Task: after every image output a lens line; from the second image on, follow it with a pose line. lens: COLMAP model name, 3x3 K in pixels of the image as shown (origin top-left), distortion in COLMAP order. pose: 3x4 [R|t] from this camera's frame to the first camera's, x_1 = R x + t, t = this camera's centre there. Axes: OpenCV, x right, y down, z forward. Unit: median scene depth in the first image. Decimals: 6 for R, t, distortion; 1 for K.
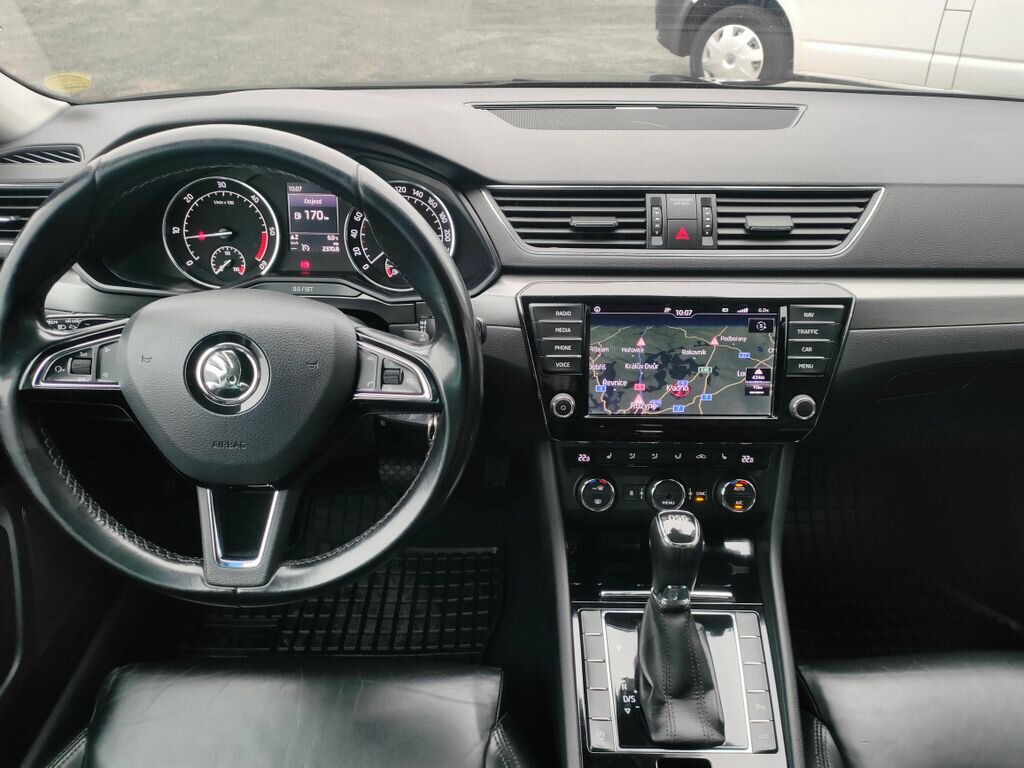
lens RADIAL K [[761.5, 0, 514.5], [0, 761.5, 394.1], [0, 0, 1]] dist [0.062284, -0.067871]
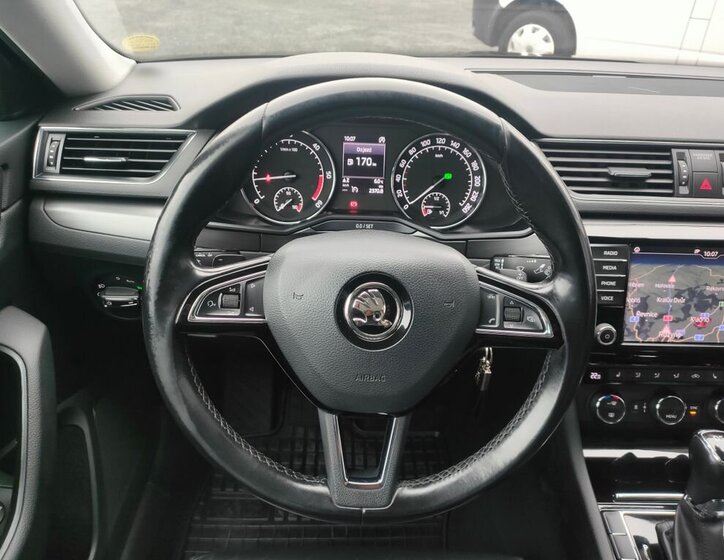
lens RADIAL K [[561.5, 0, 360.0], [0, 561.5, 289.6], [0, 0, 1]] dist [0.027088, -0.011948]
pose [[0.999492, 0.016337, 0.027378, -0.291149], [-0.016200, 0.999855, -0.005217, -0.036691], [-0.027460, 0.004771, 0.999612, 0.156574]]
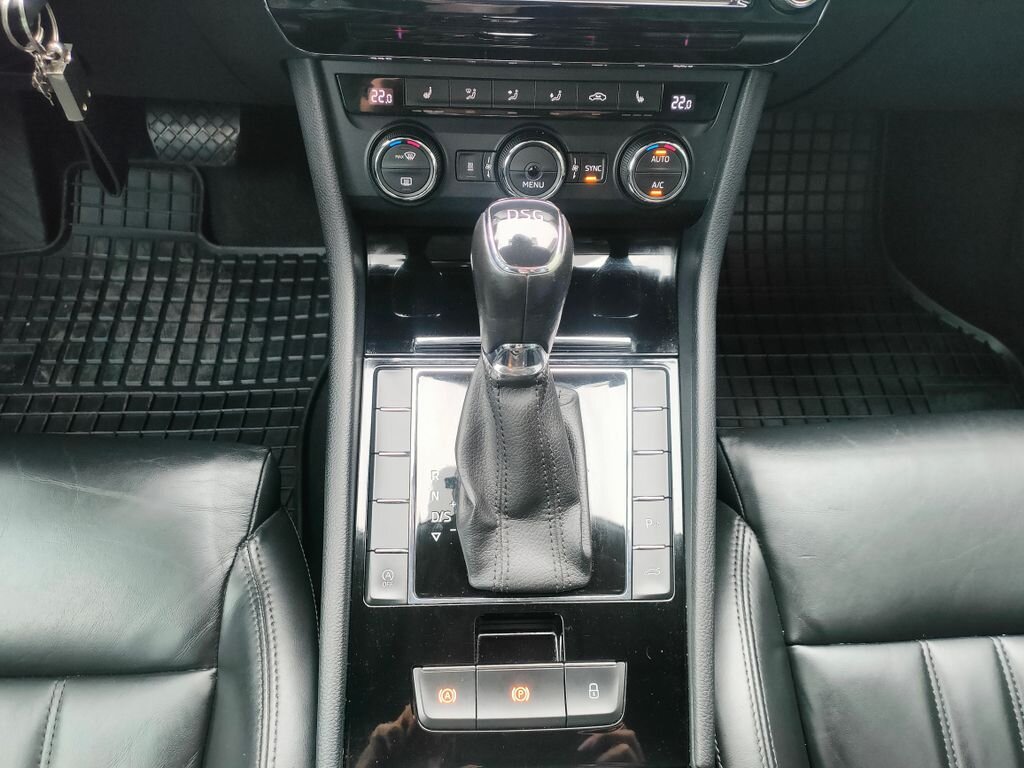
lens RADIAL K [[761.5, 0, 514.5], [0, 761.5, 394.1], [0, 0, 1]] dist [0.062284, -0.067871]
pose [[0.997678, -0.010554, 0.067292, 0.146430], [-0.016794, 0.919310, 0.393176, 0.062492], [-0.066012, -0.393392, 0.916998, 0.423469]]
